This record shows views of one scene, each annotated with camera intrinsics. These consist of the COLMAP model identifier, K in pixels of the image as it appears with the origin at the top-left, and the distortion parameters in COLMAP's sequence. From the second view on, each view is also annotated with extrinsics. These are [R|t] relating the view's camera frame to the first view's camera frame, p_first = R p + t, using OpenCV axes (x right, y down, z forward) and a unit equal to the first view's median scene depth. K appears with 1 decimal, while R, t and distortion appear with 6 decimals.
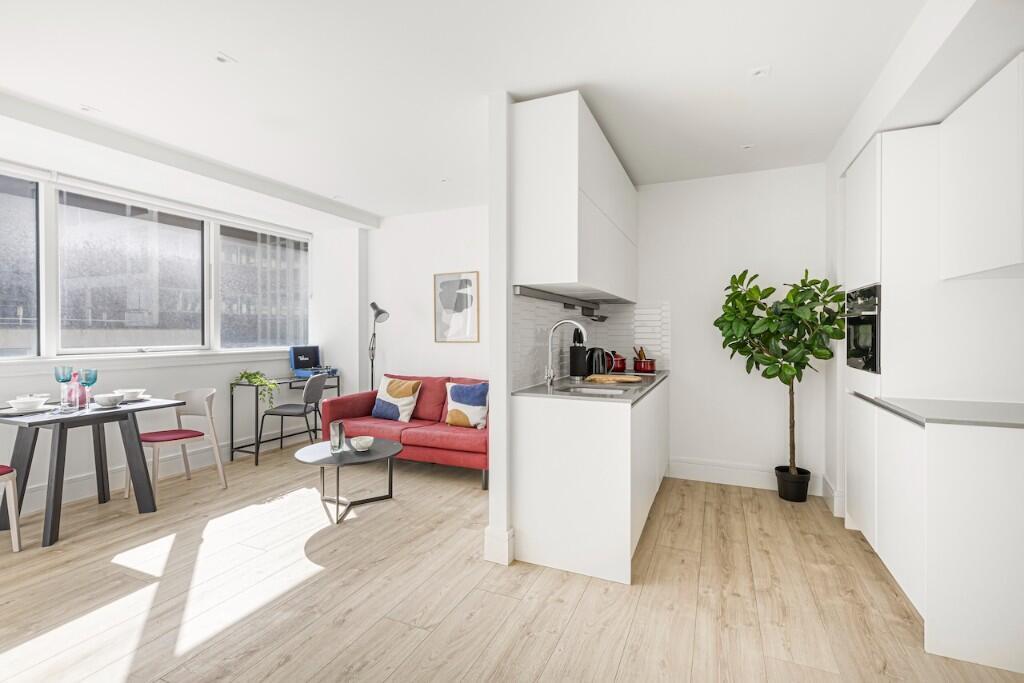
lens RADIAL K [[451.0, 0, 507.4], [0, 451.0, 330.2], [0, 0, 1]] dist [0.001410, 0.000143]
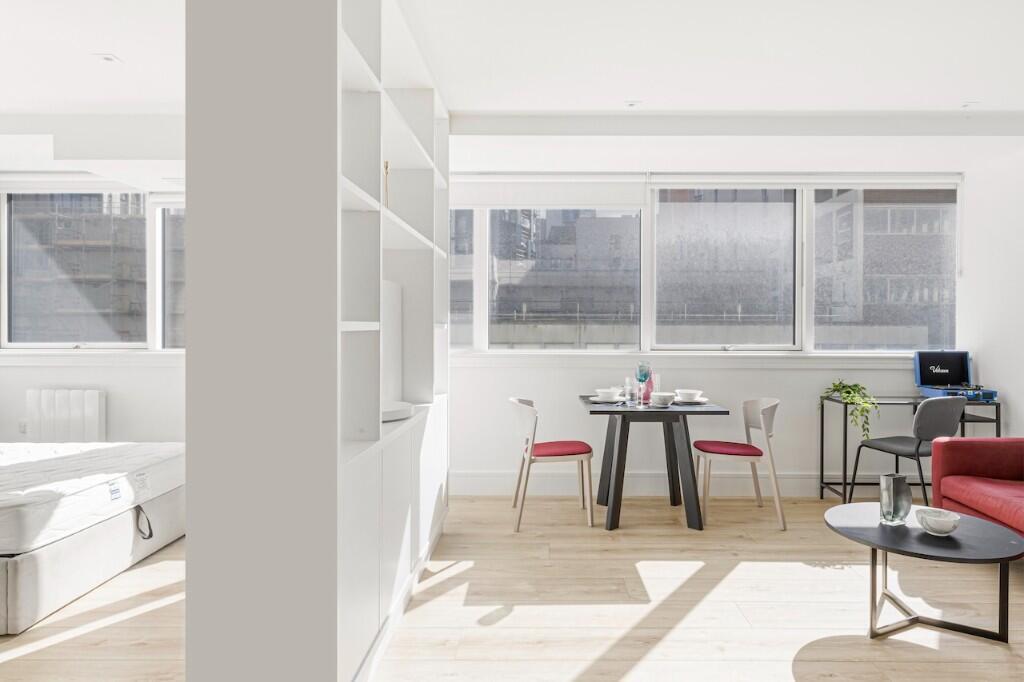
lens RADIAL K [[609.4, 0, 548.3], [0, 609.4, 324.4], [0, 0, 1]] dist [0.000090, -0.000171]
pose [[0.423154, -0.001687, -0.906056, 0.153040], [-0.001439, 0.999996, -0.002534, 0.000585], [0.906056, 0.002376, 0.423150, 0.191218]]
